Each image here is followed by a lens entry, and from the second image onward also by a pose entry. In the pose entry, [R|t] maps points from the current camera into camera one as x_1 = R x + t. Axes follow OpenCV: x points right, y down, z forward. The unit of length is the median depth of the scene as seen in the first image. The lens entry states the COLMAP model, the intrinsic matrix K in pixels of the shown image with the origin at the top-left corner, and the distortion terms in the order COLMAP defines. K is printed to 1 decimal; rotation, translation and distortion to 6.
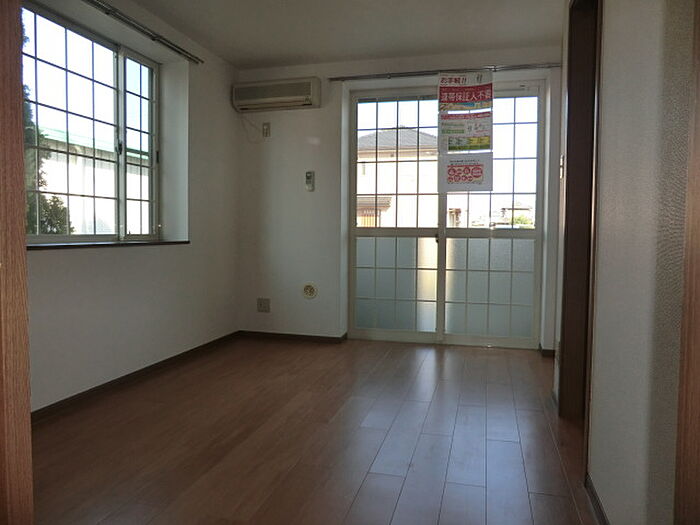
lens RADIAL K [[491.0, 0, 350.0], [0, 491.0, 262.5], [0, 0, 1]] dist [-0.062038, 0.003376]
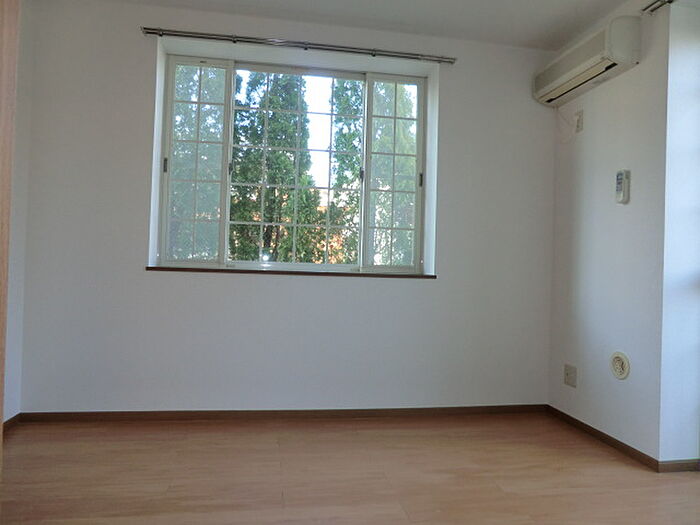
lens RADIAL K [[491.0, 0, 350.0], [0, 491.0, 262.5], [0, 0, 1]] dist [-0.062038, 0.003376]
pose [[0.420244, 0.009536, -0.907361, 0.322218], [-0.085651, 0.995897, -0.029203, -0.025416], [0.903360, 0.089989, 0.419336, 0.450519]]
